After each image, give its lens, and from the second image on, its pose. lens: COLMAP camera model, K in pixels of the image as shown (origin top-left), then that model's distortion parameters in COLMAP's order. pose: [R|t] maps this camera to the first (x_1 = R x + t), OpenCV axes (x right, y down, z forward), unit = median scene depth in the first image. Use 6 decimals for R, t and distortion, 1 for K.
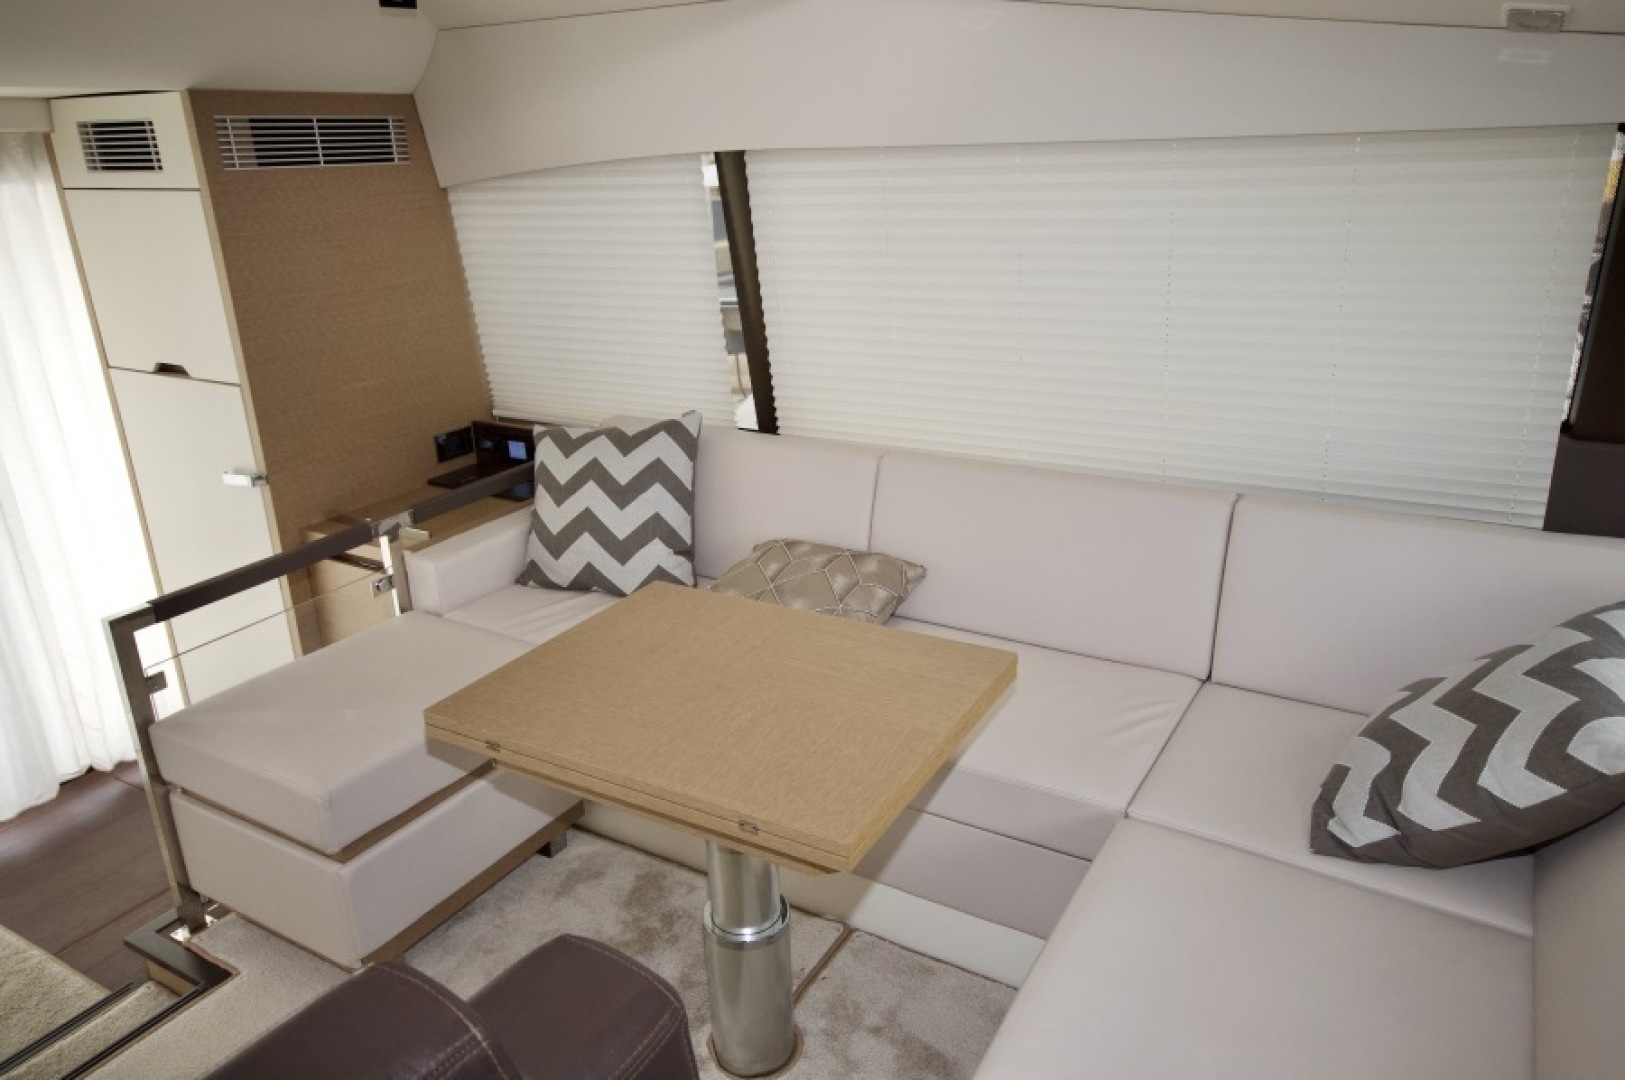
lens RADIAL K [[1122.1, 0, 809.3], [0, 1122.1, 535.8], [0, 0, 1]] dist [0.009008, 0.028428]
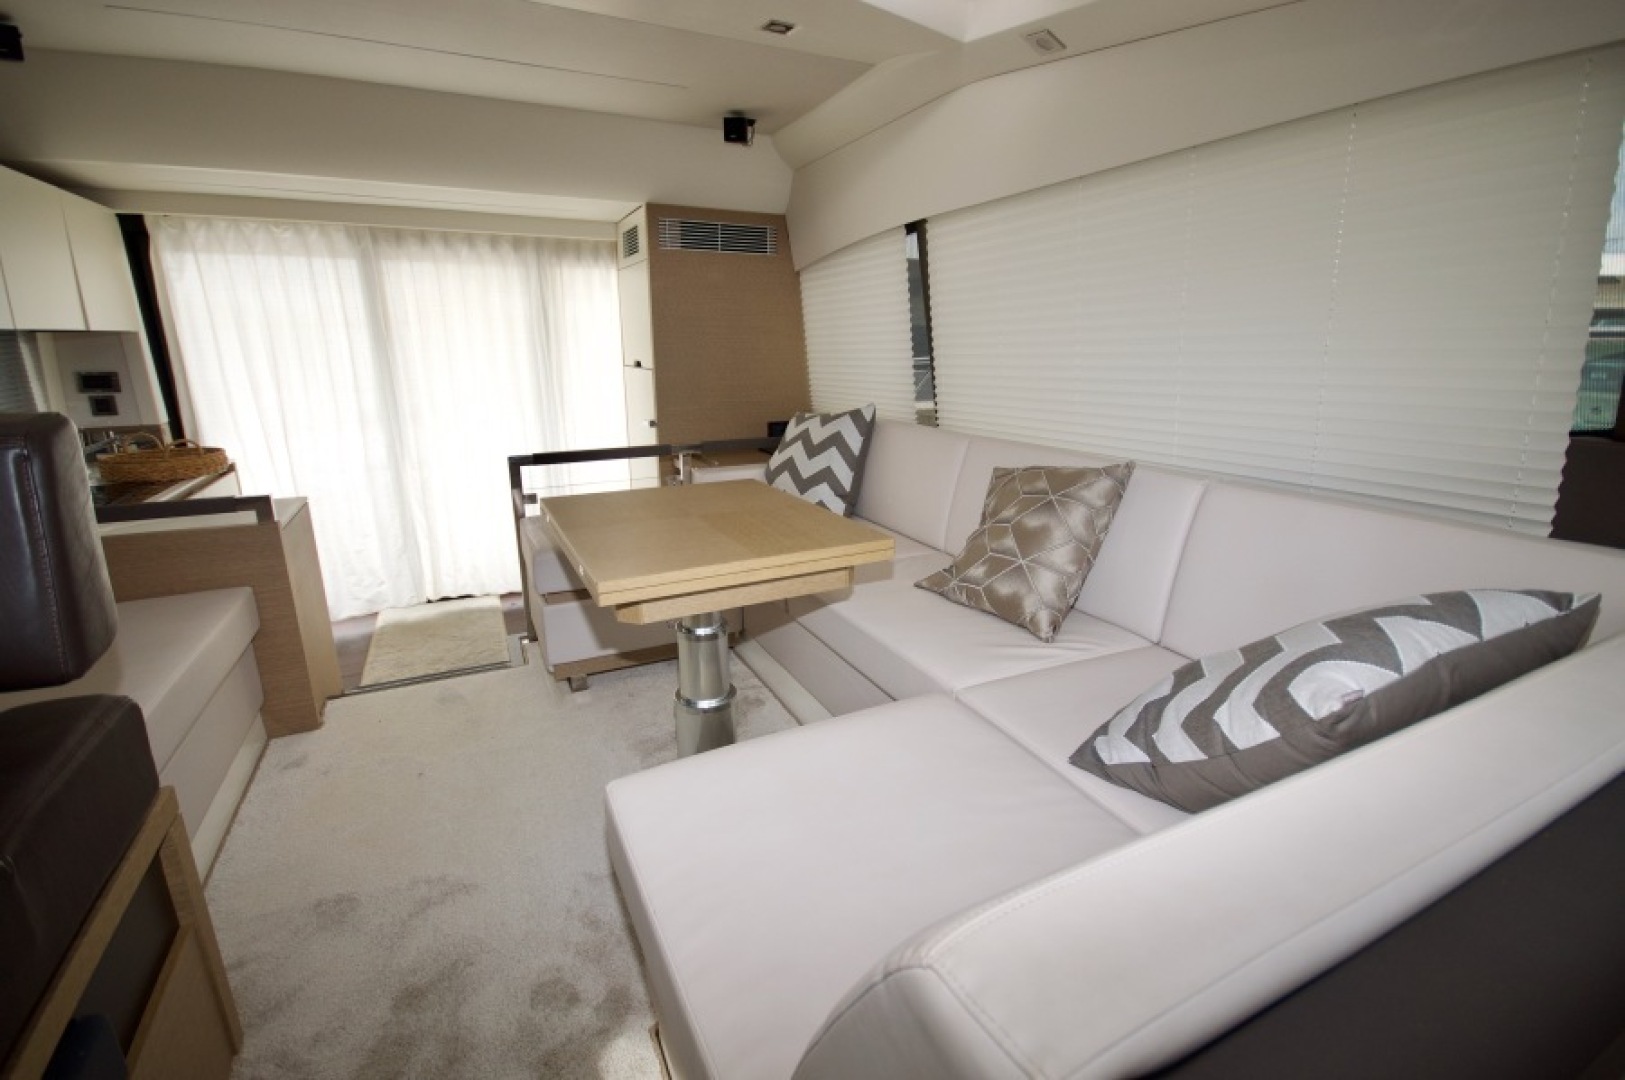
lens RADIAL K [[713.1, 0, 807.9], [0, 713.1, 535.7], [0, 0, 1]] dist [0.003063, -0.003172]
pose [[0.837485, 0.174439, -0.517871, 0.351929], [-0.210409, 0.977552, -0.010990, 0.089648], [0.504329, 0.118169, 0.855388, 0.196016]]
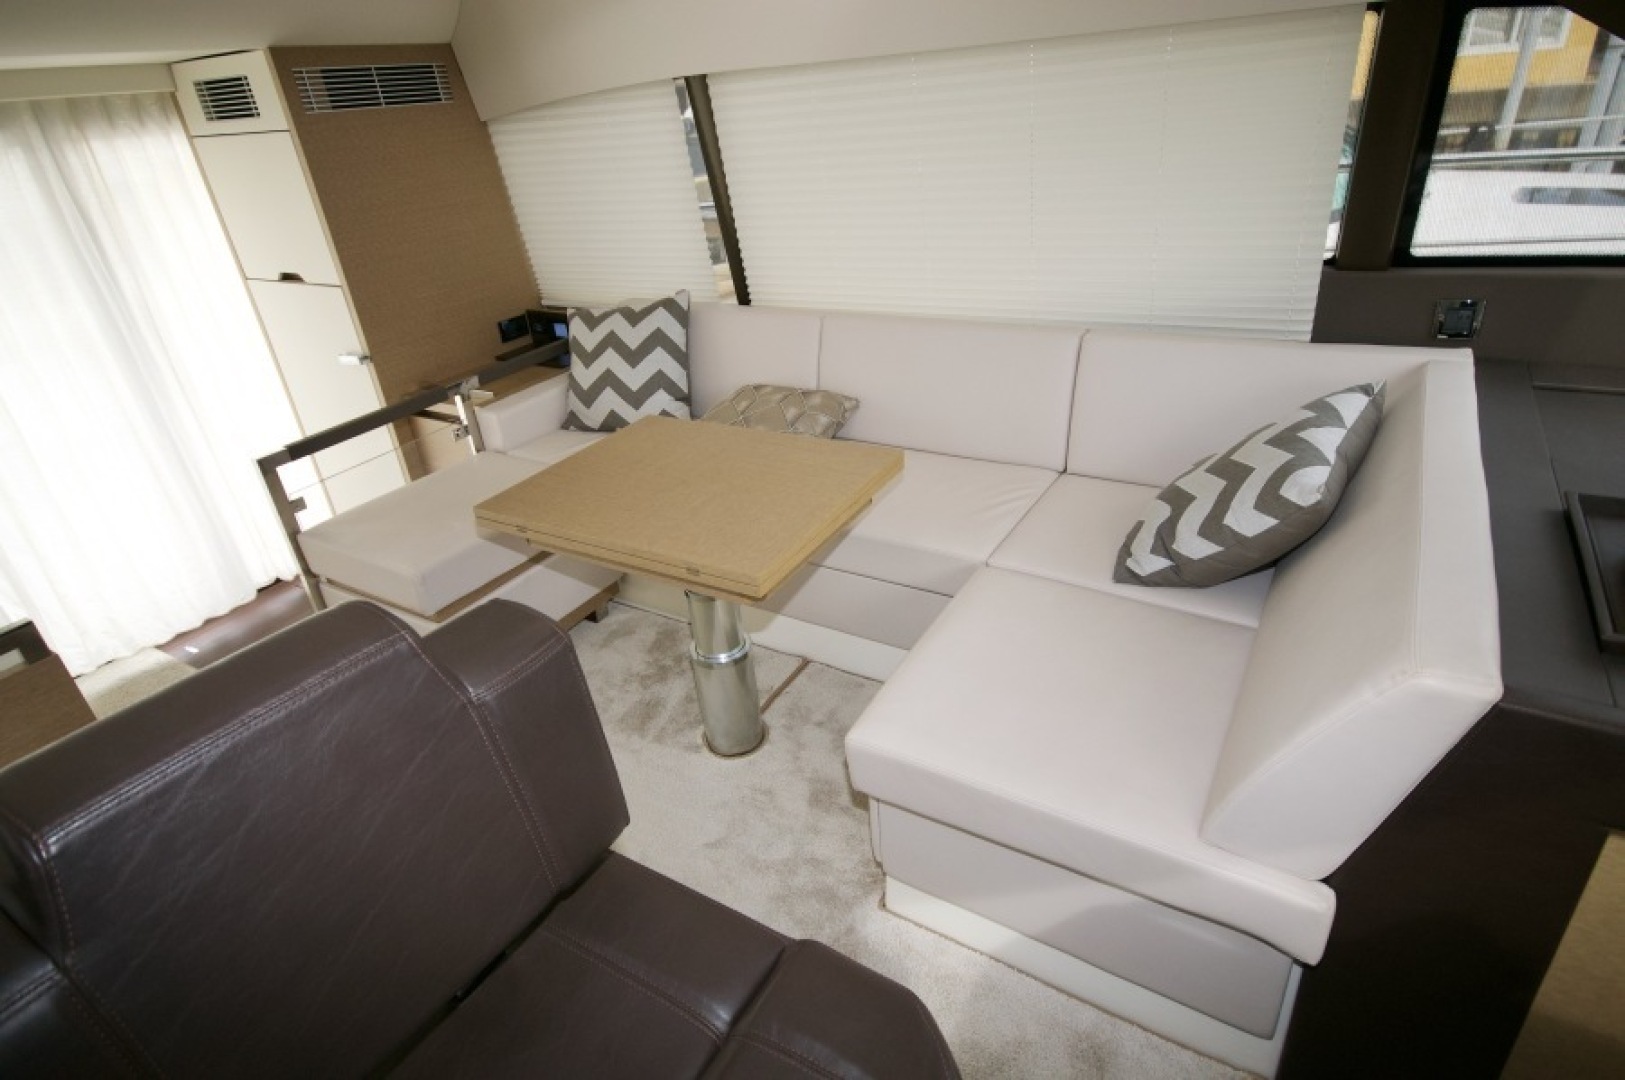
lens RADIAL K [[868.7, 0, 812.9], [0, 868.7, 533.5], [0, 0, 1]] dist [0.011825, 0.007485]
pose [[0.998597, -0.040150, -0.034517, 0.074687], [0.044637, 0.989008, 0.140962, 0.035236], [0.028478, -0.142305, 0.989413, -0.040565]]
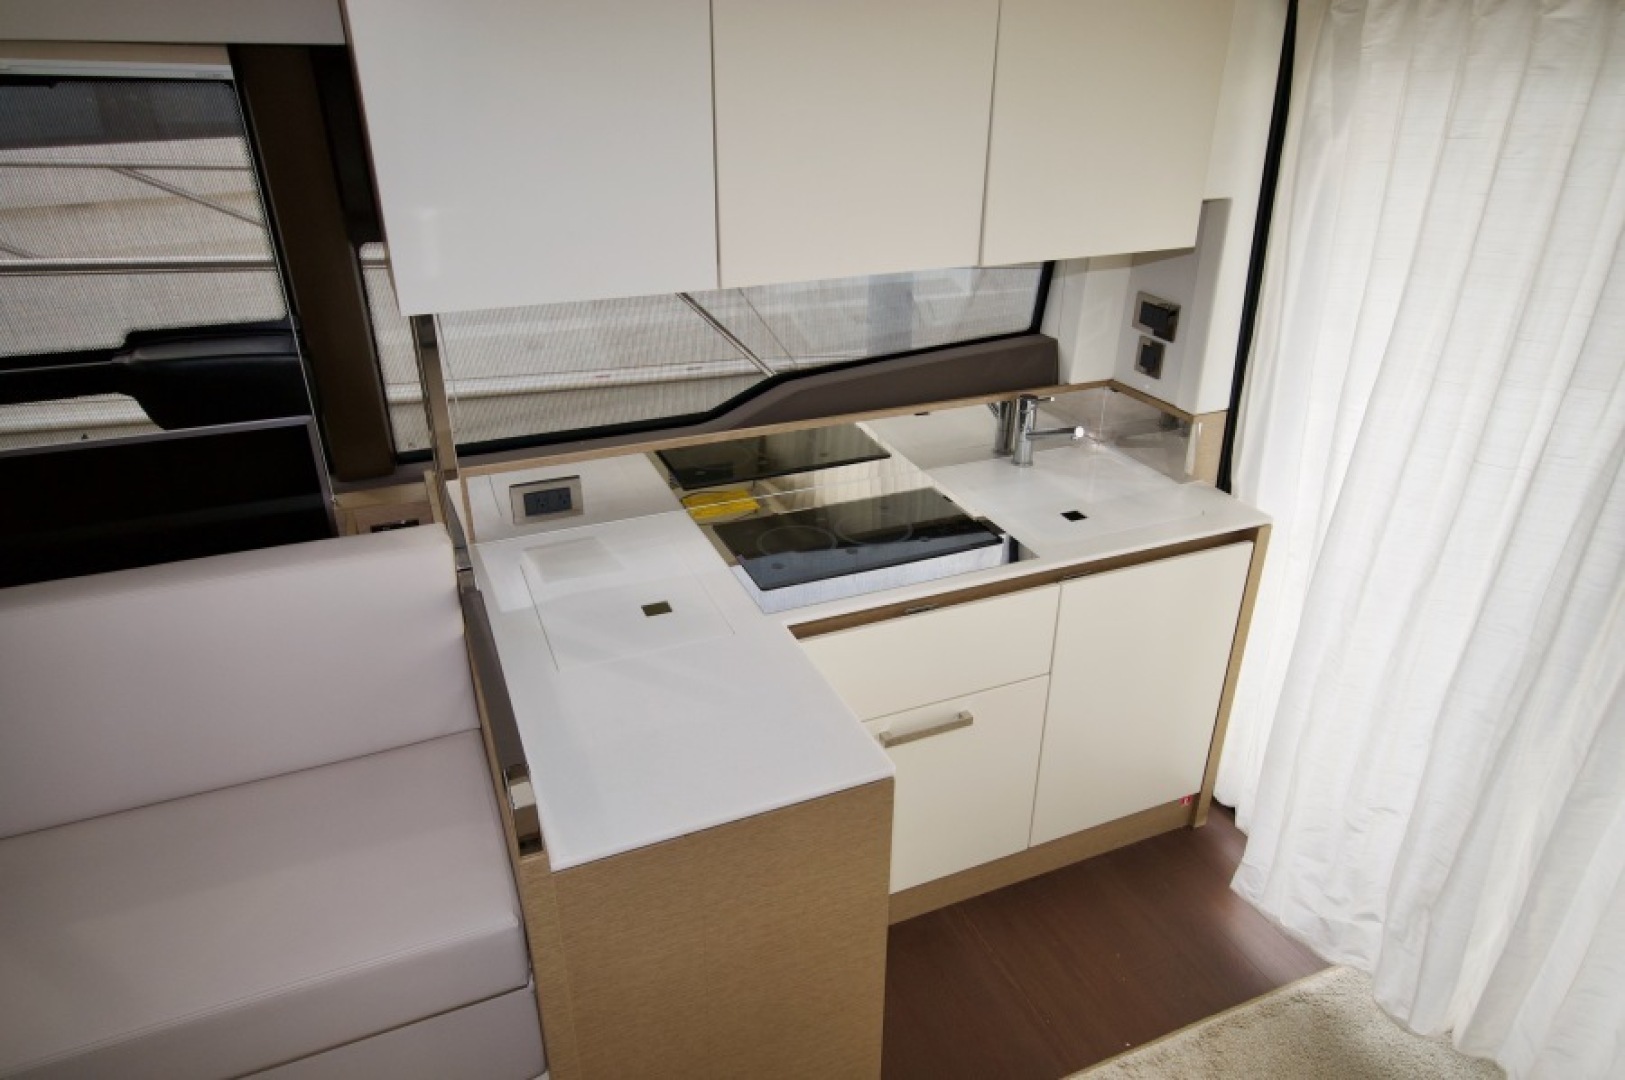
lens RADIAL K [[1005.0, 0, 812.9], [0, 1005.0, 530.6], [0, 0, 1]] dist [0.003877, 0.000504]
pose [[-0.593016, 0.369411, -0.715449, -0.308647], [-0.259495, 0.753457, 0.604123, -0.231820], [0.762230, 0.543911, -0.350952, 0.733028]]
